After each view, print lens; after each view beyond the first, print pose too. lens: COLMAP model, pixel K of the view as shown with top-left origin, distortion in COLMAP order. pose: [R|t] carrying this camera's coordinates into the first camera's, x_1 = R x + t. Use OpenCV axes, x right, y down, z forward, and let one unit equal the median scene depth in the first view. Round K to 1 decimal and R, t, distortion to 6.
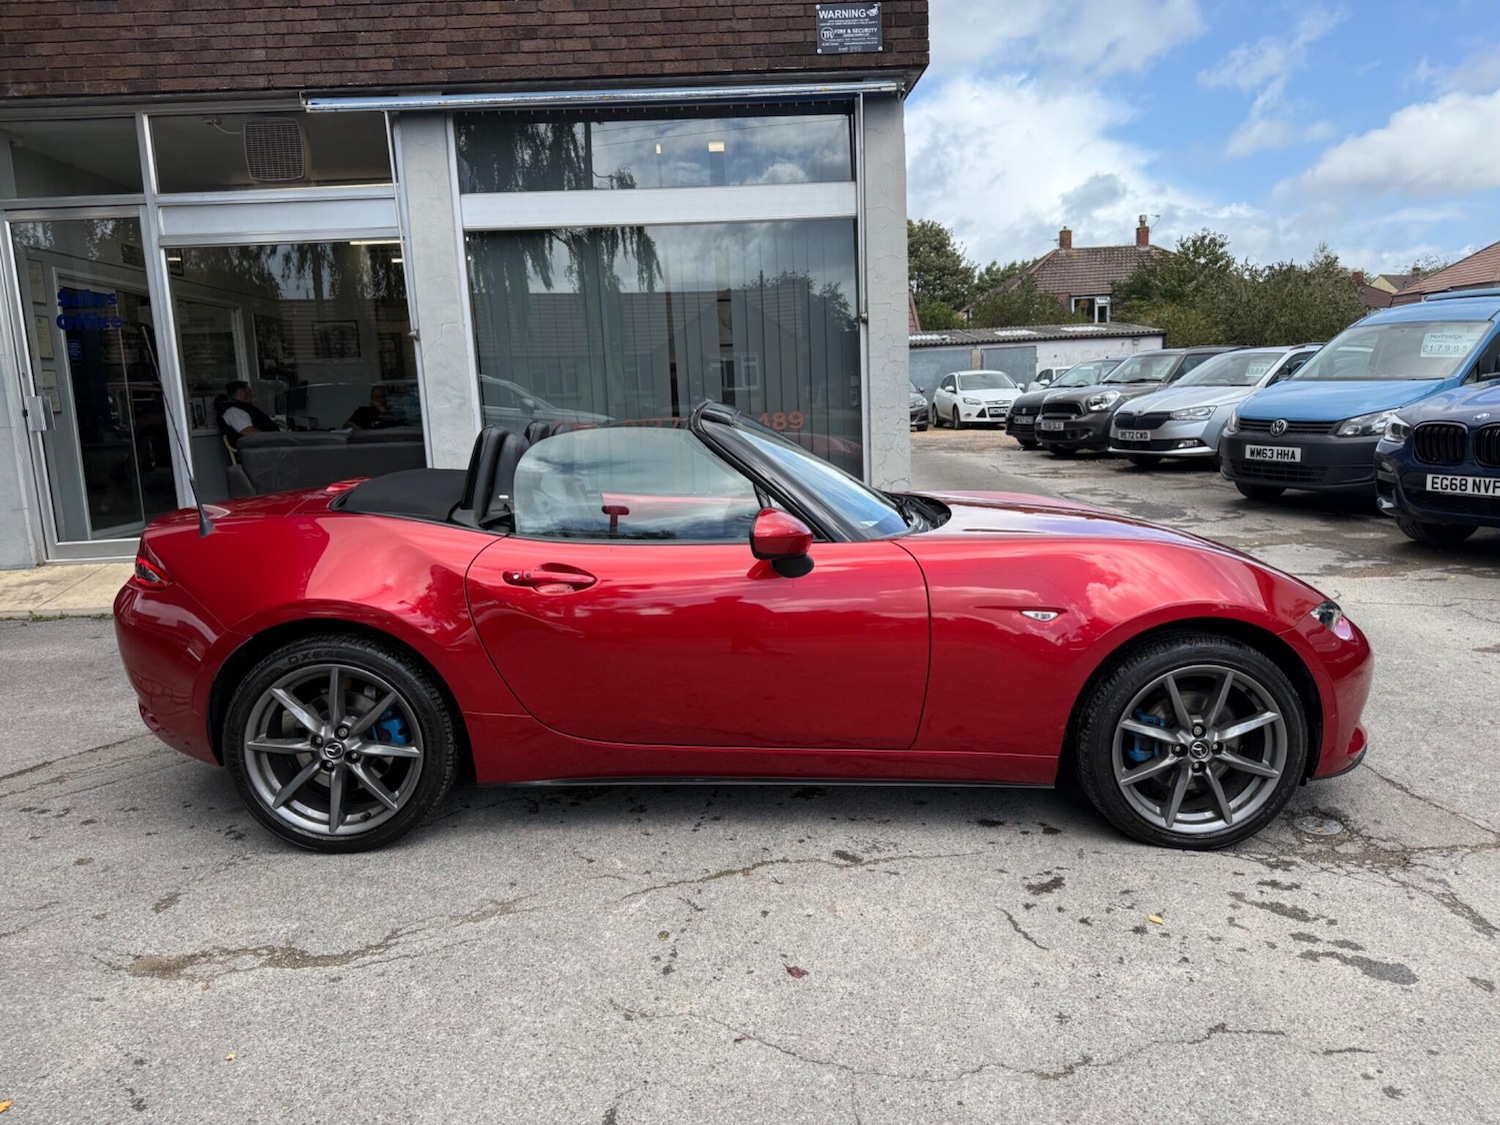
lens RADIAL K [[1060.4, 0, 762.7], [0, 1060.4, 562.6], [0, 0, 1]] dist [0.026872, -0.039156]
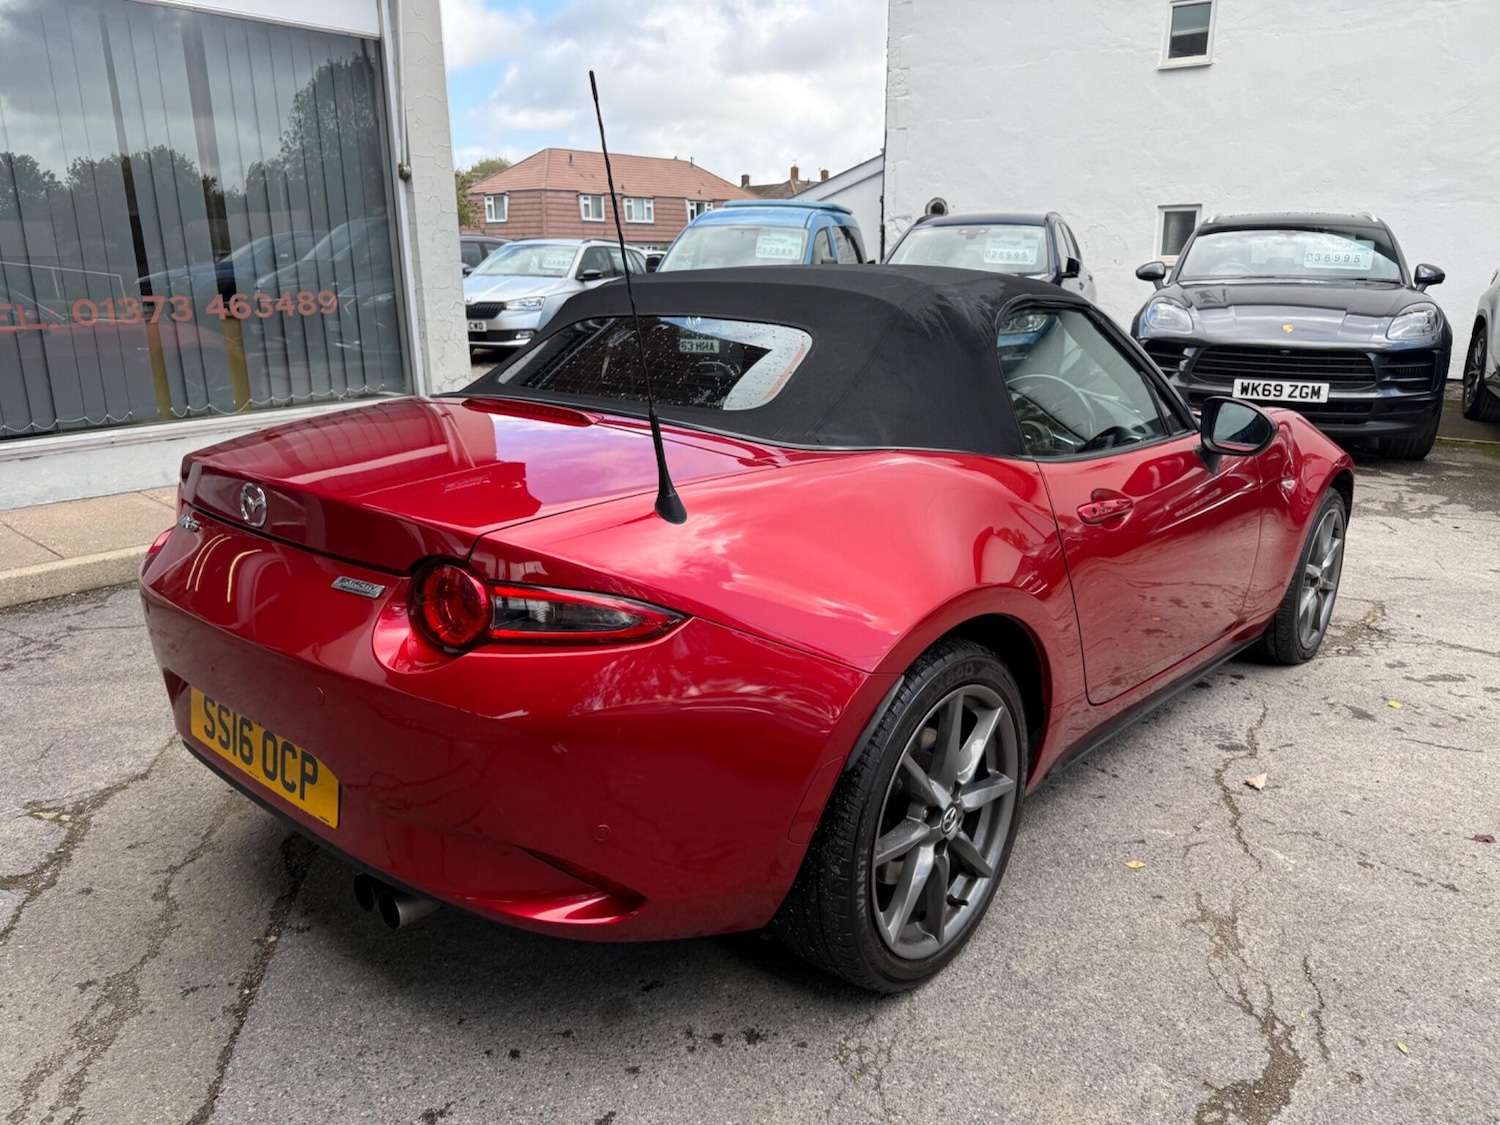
lens RADIAL K [[1060.4, 0, 760.0], [0, 1060.4, 560.8], [0, 0, 1]] dist [0.026872, -0.039156]
pose [[0.666428, -0.165691, 0.726925, -0.852464], [0.094936, 0.985915, 0.137688, -0.069531], [-0.739500, -0.022748, 0.672772, 0.614594]]
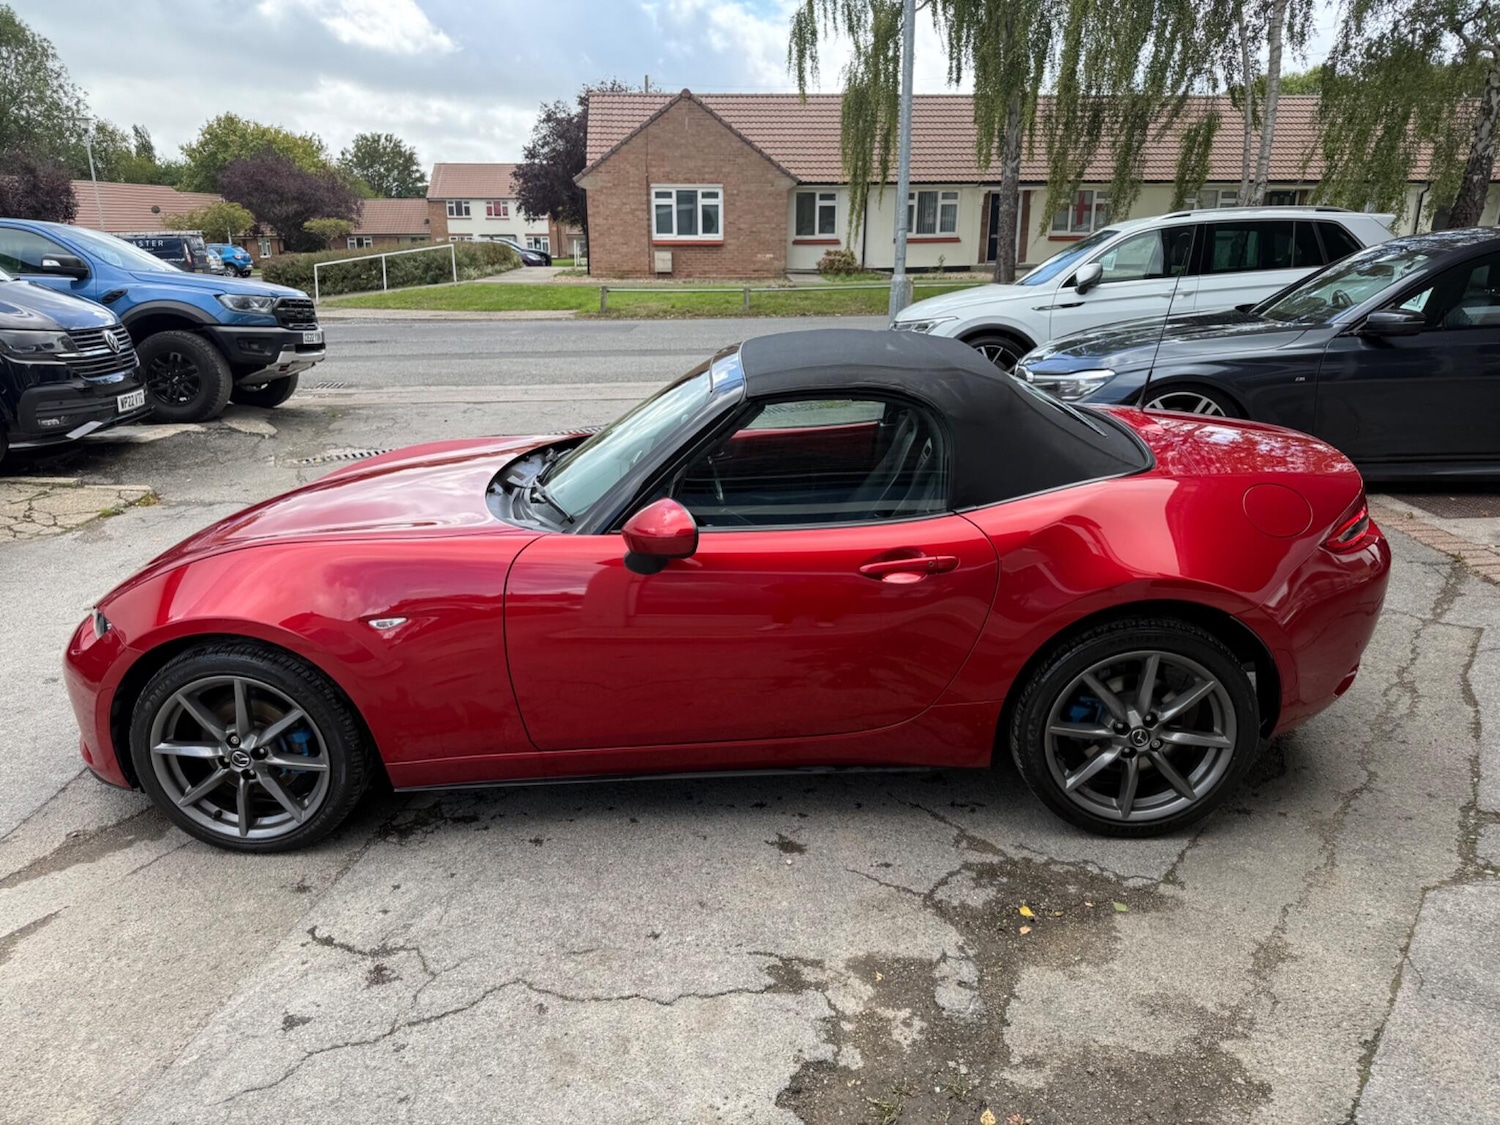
lens RADIAL K [[1060.4, 0, 748.1], [0, 1060.4, 554.6], [0, 0, 1]] dist [0.026872, -0.039156]
pose [[-0.997734, 0.037523, 0.055848, -0.117893], [0.058237, 0.897316, 0.437531, -0.451171], [-0.033696, 0.439791, -0.897468, 2.204724]]
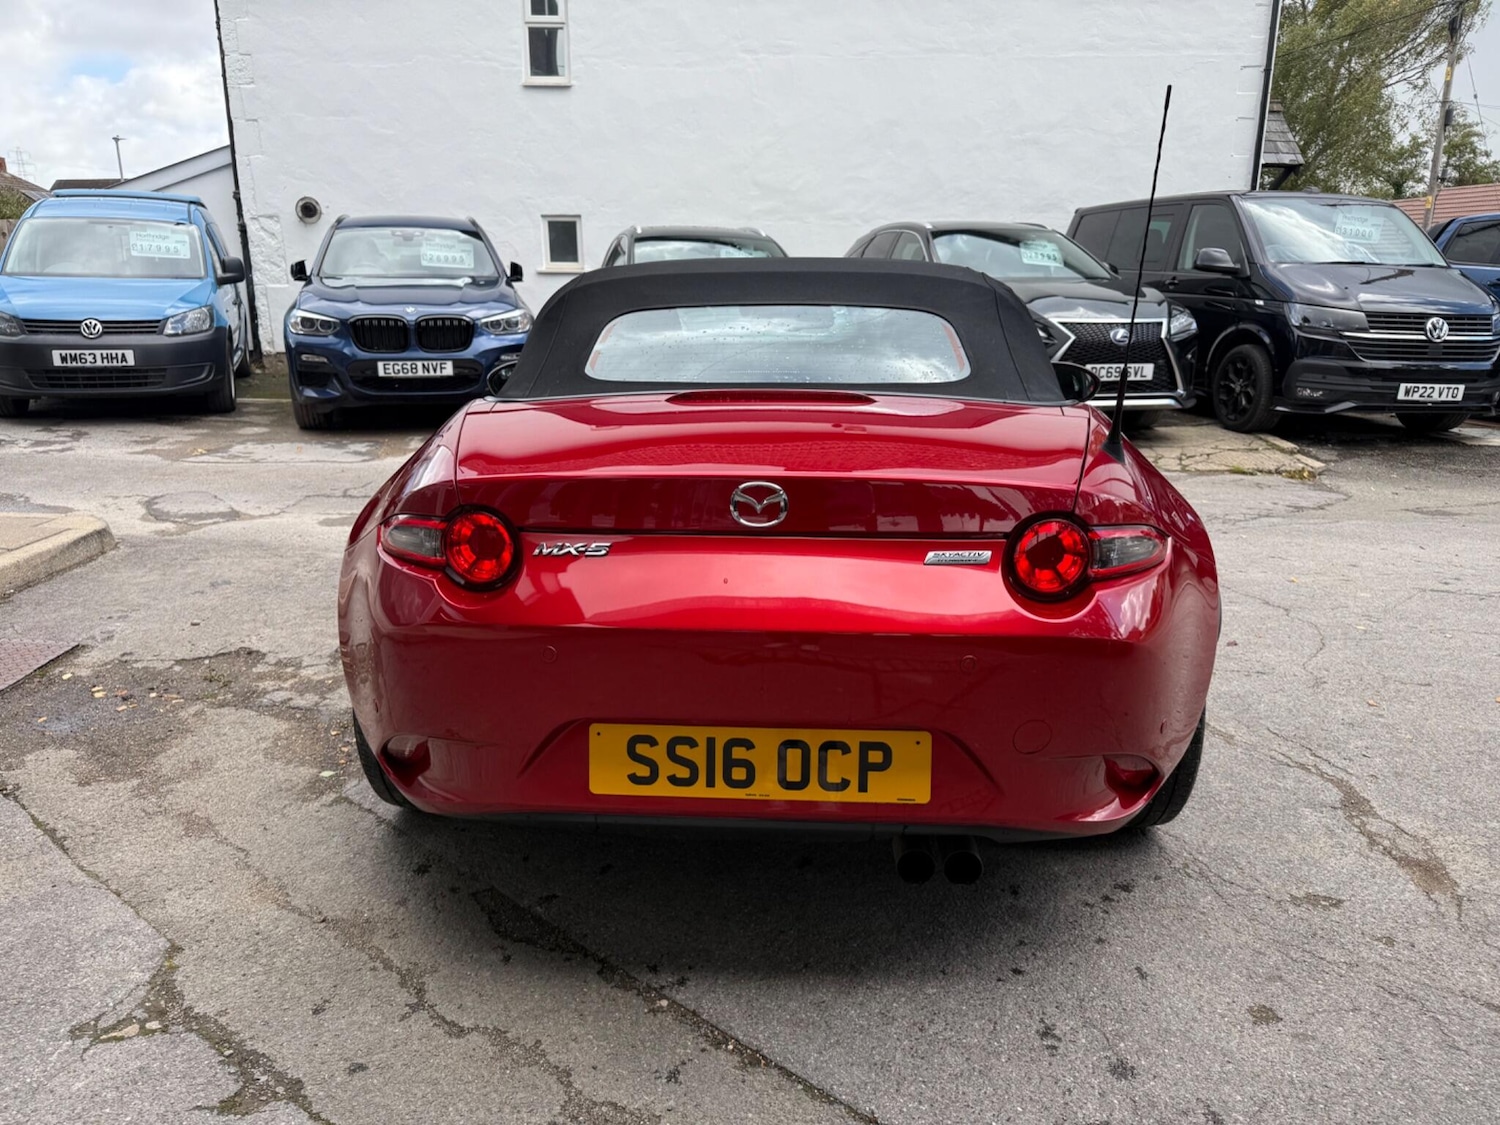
lens RADIAL K [[1060.4, 0, 743.8], [0, 1060.4, 571.3], [0, 0, 1]] dist [0.026872, -0.039156]
pose [[0.070788, -0.233793, 0.969706, -1.122004], [0.152056, 0.963313, 0.221151, -0.129347], [-0.985834, 0.131795, 0.103741, 1.134041]]
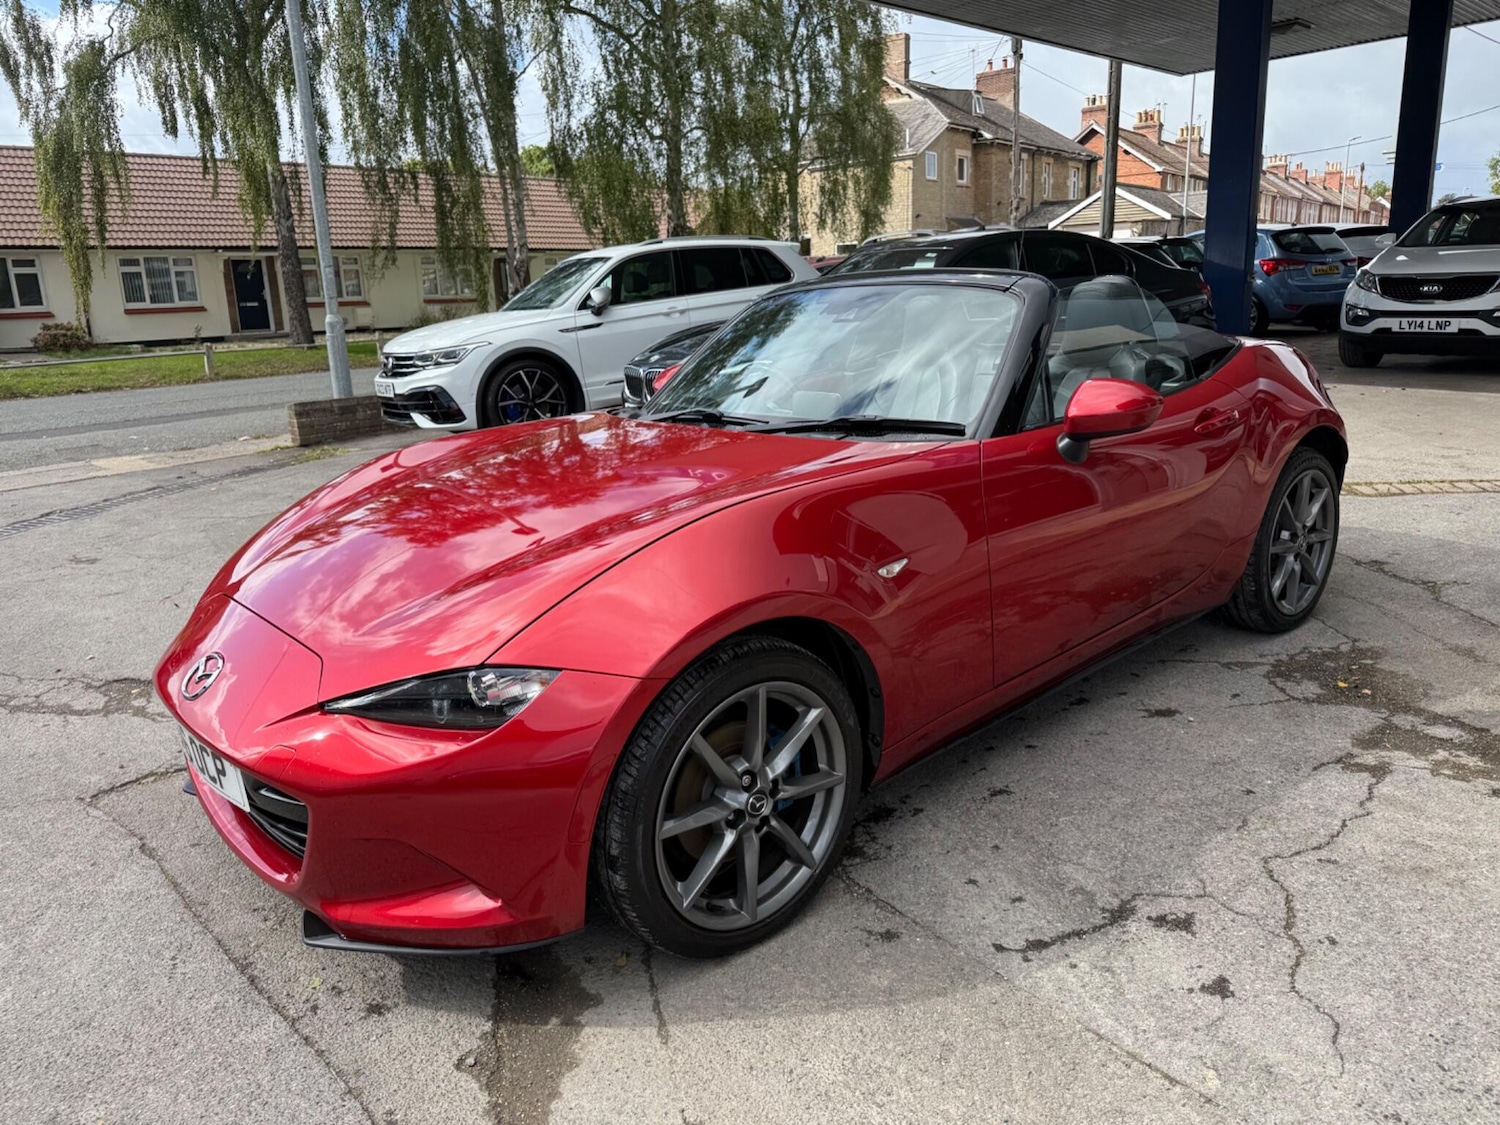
lens RADIAL K [[1060.4, 0, 759.7], [0, 1060.4, 532.9], [0, 0, 1]] dist [0.026872, -0.039156]
pose [[-0.759763, 0.212664, -0.614438, 0.724075], [-0.033808, 0.930799, 0.363965, -0.311593], [0.649321, 0.297300, -0.699997, 1.886008]]
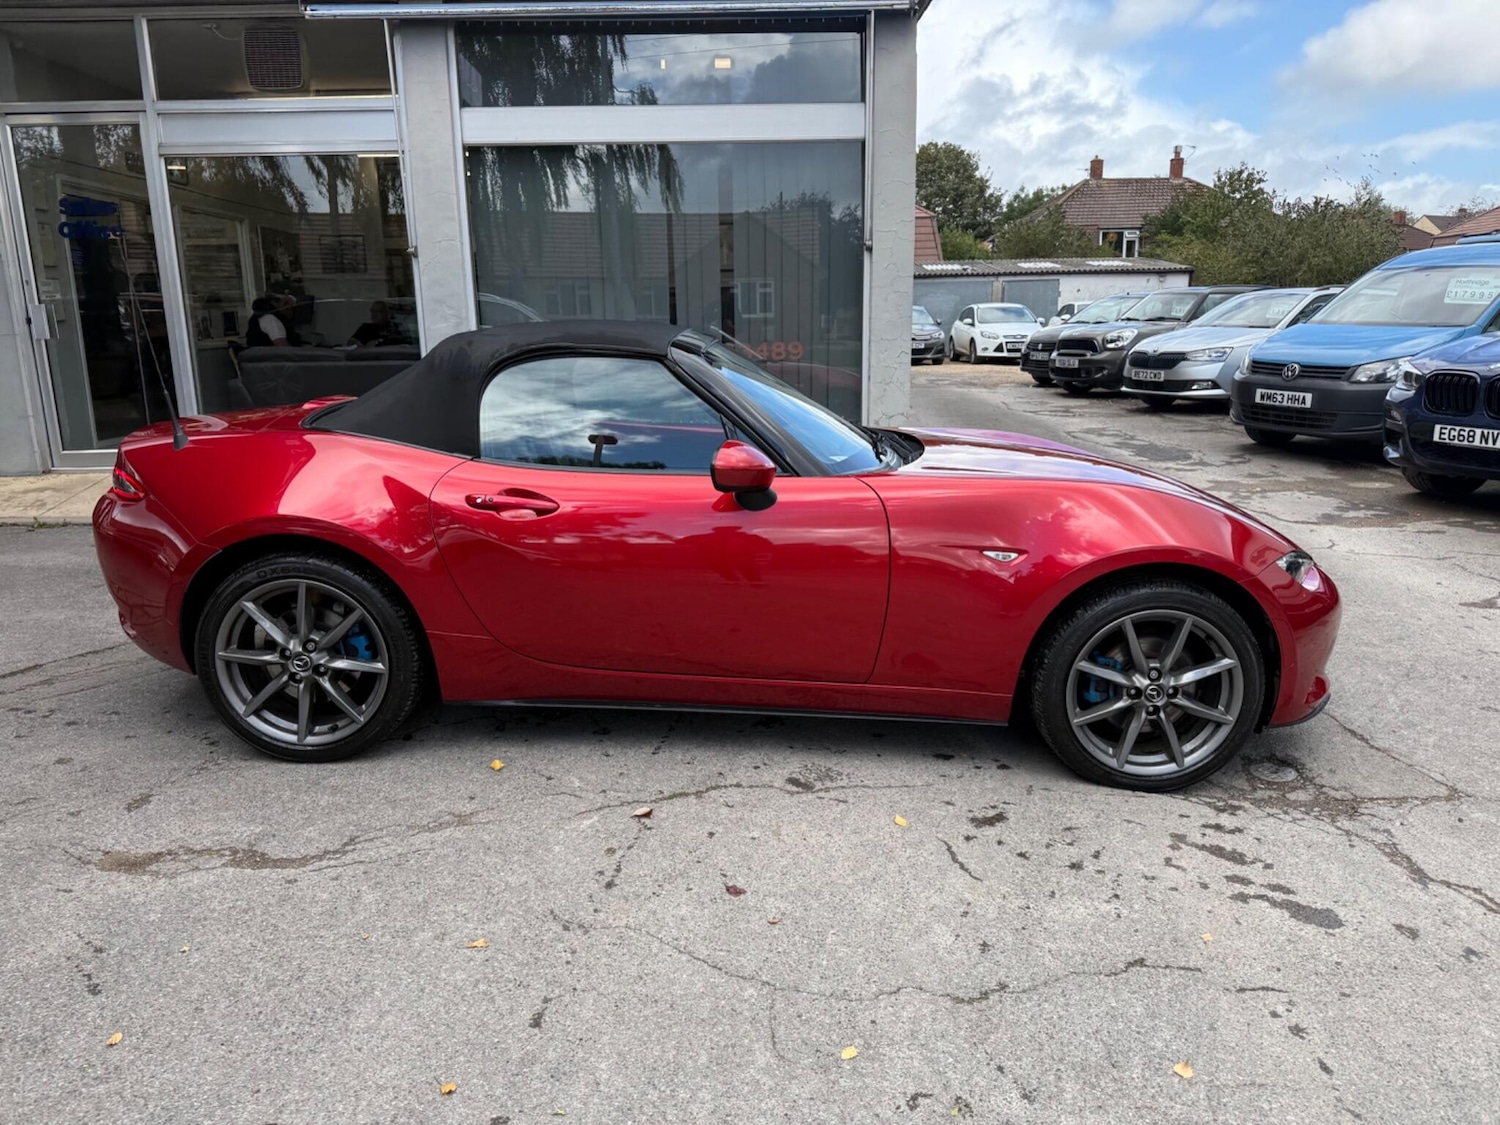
lens RADIAL K [[1060.4, 0, 749.6], [0, 1060.4, 563.6], [0, 0, 1]] dist [0.026872, -0.039156]
pose [[0.999164, 0.033519, -0.023403, 0.044834], [-0.031882, 0.997236, 0.067112, -0.001675], [0.025588, -0.066309, 0.997471, -0.004375]]
